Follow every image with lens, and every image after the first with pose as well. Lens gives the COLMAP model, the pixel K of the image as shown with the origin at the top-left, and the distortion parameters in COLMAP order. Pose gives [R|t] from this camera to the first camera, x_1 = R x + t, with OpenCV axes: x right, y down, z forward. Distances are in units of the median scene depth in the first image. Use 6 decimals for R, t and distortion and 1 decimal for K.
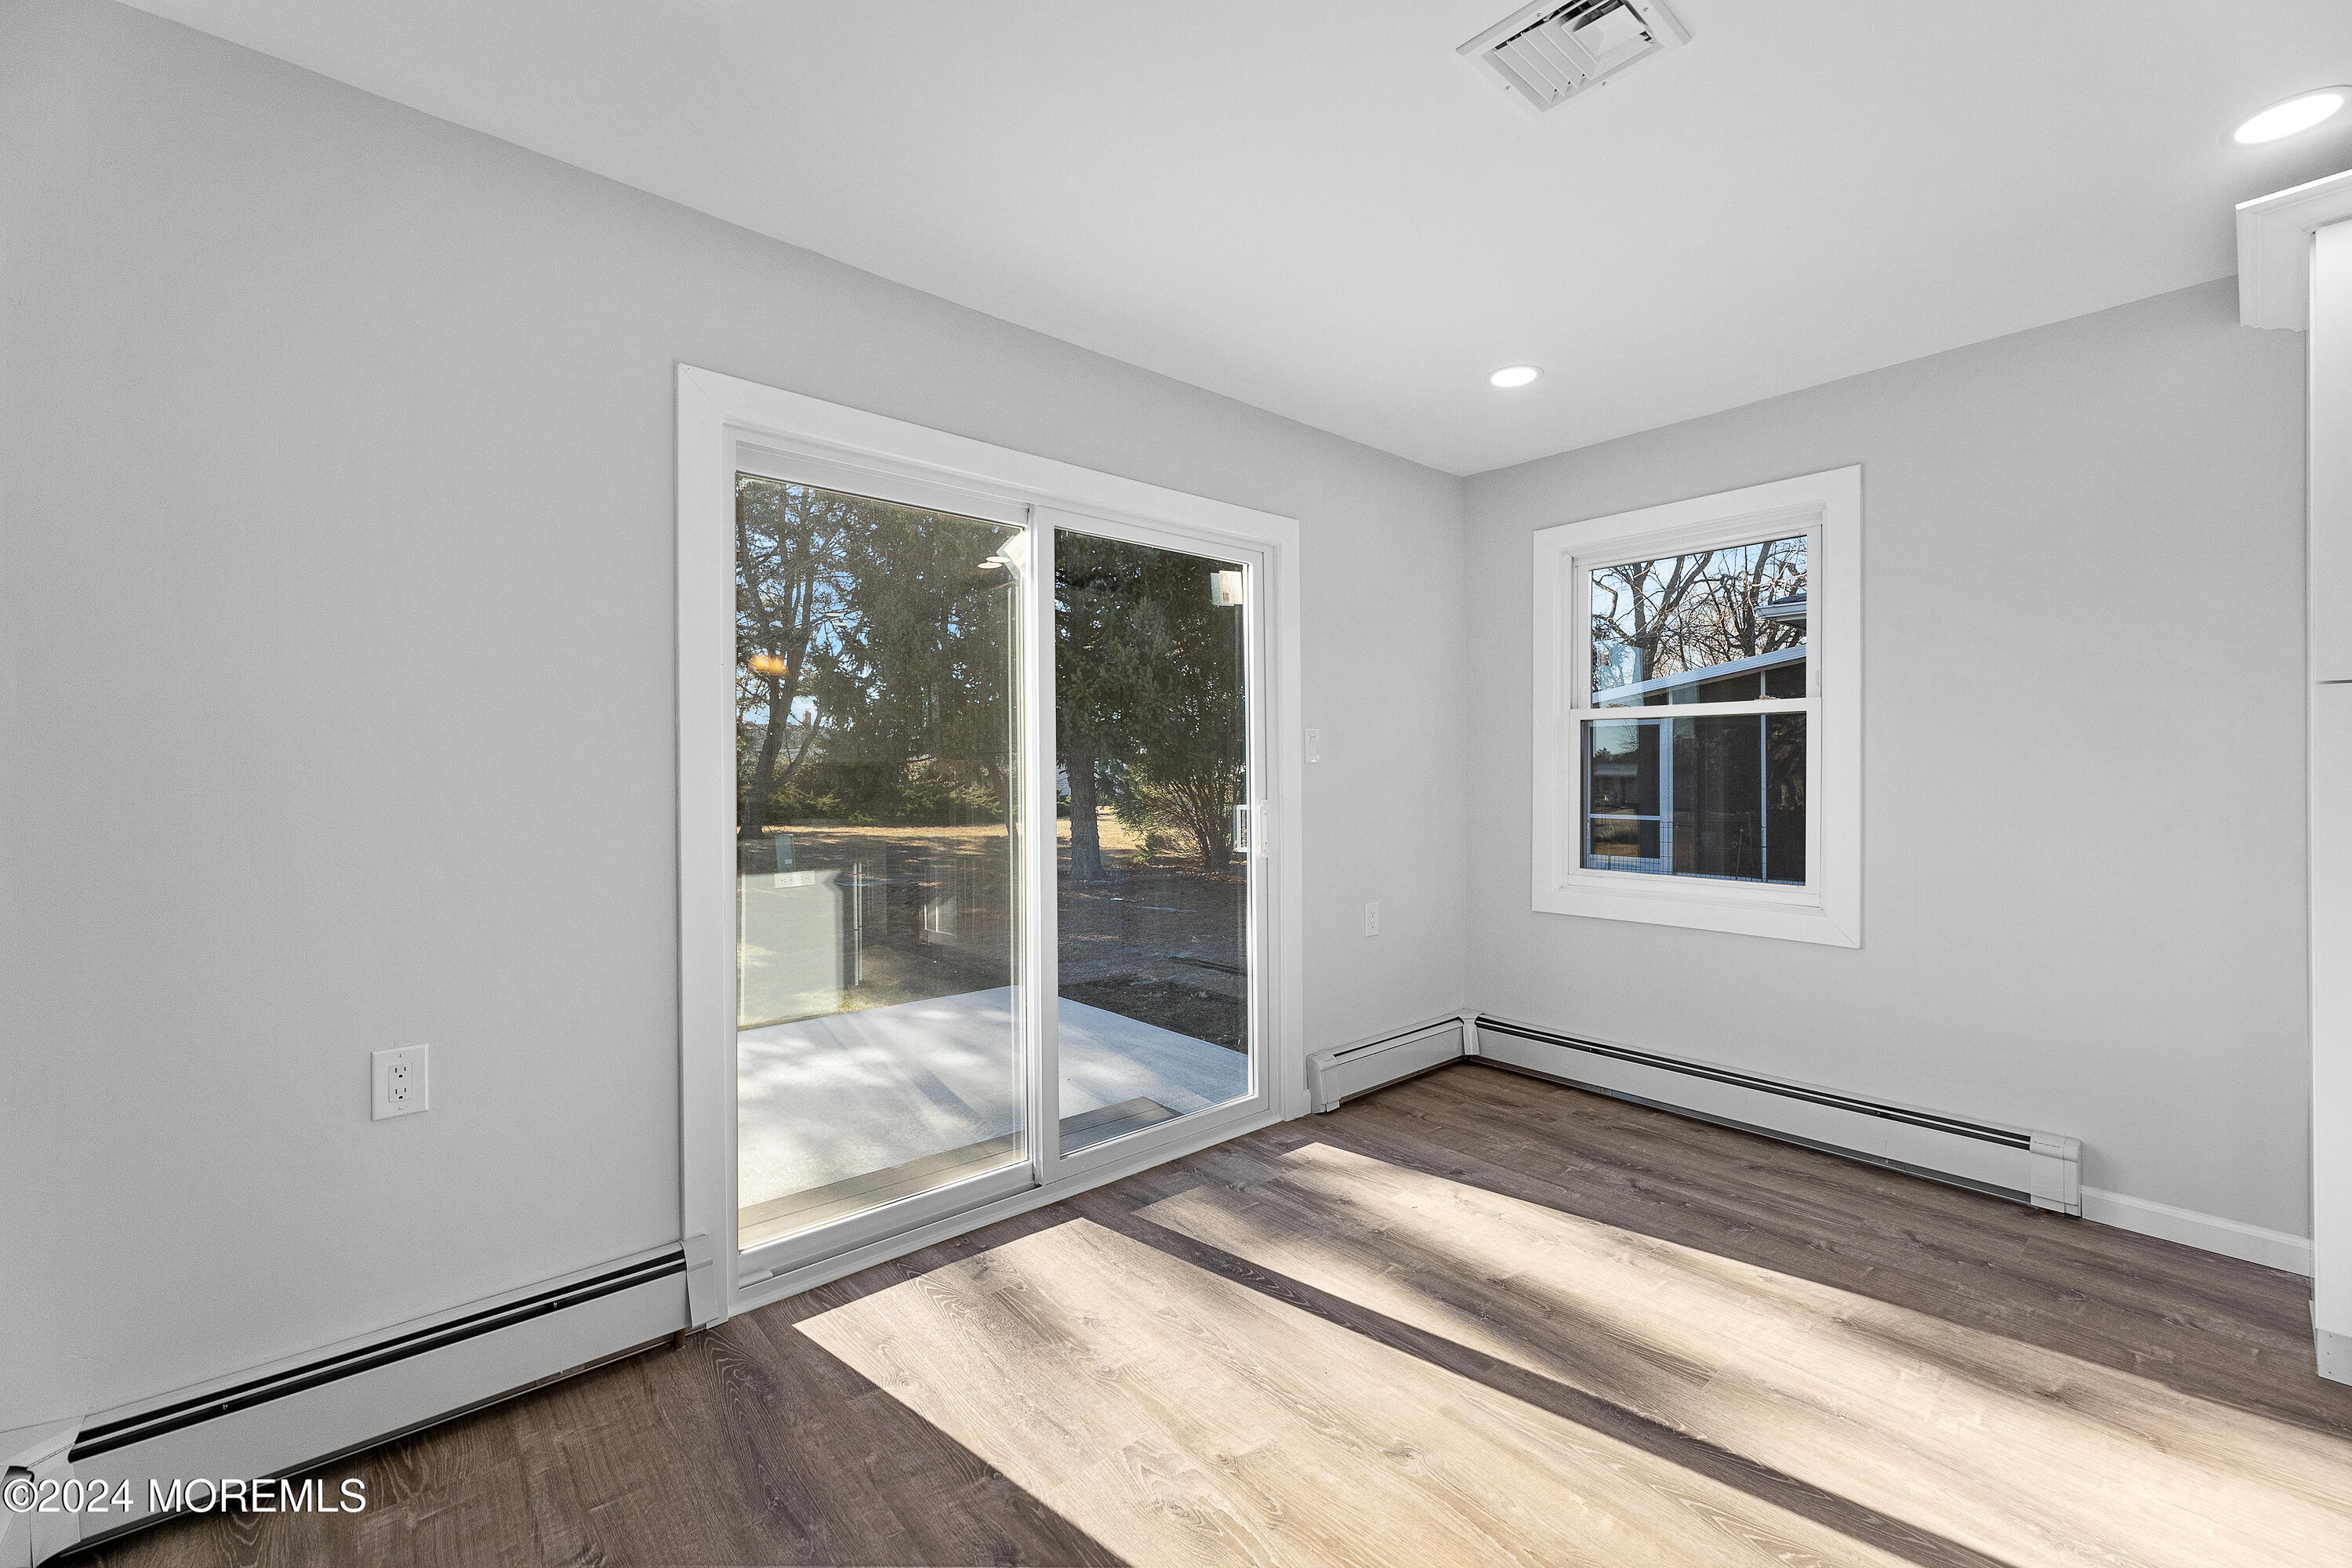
lens RADIAL K [[953.9, 0, 1176.0], [0, 953.9, 784.0], [0, 0, 1]] dist [-0.001499, 0.000190]
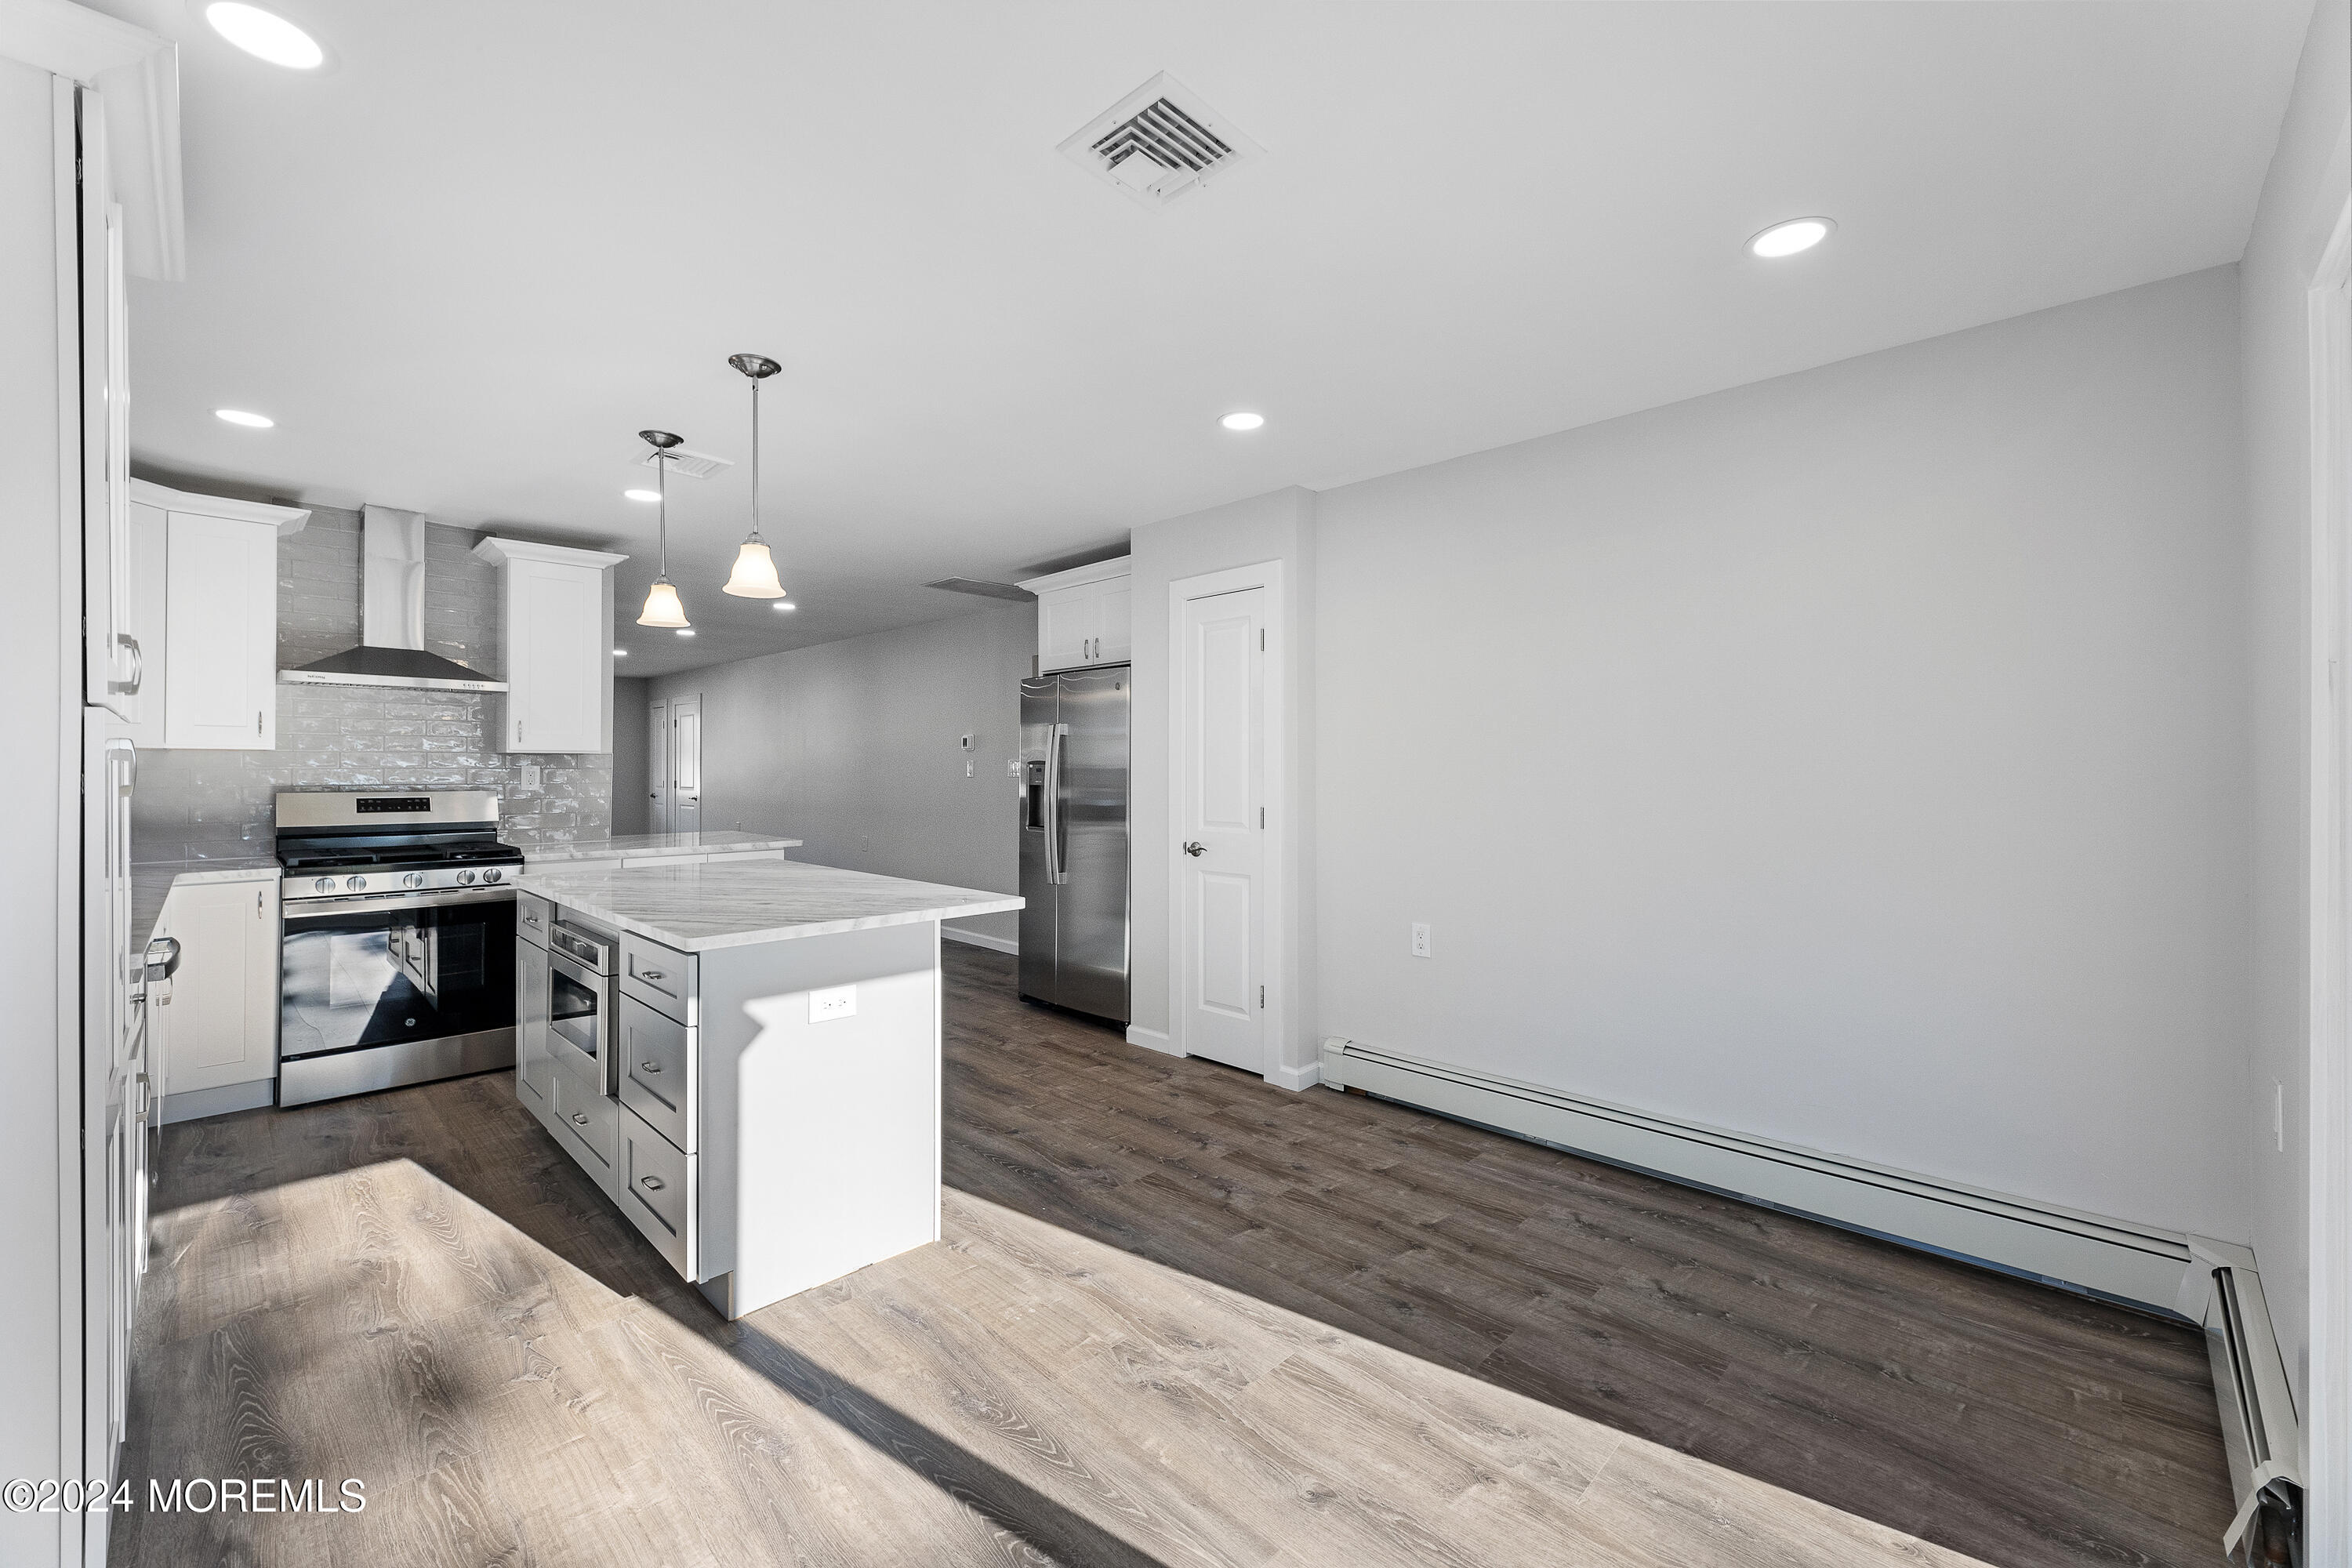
lens RADIAL K [[953.9, 0, 1176.0], [0, 953.9, 784.0], [0, 0, 1]] dist [-0.001499, 0.000190]
pose [[-0.996798, 0.001919, -0.079938, 0.478180], [0.000837, 0.999907, 0.013576, -0.059831], [0.079957, 0.013466, -0.996707, 2.031896]]
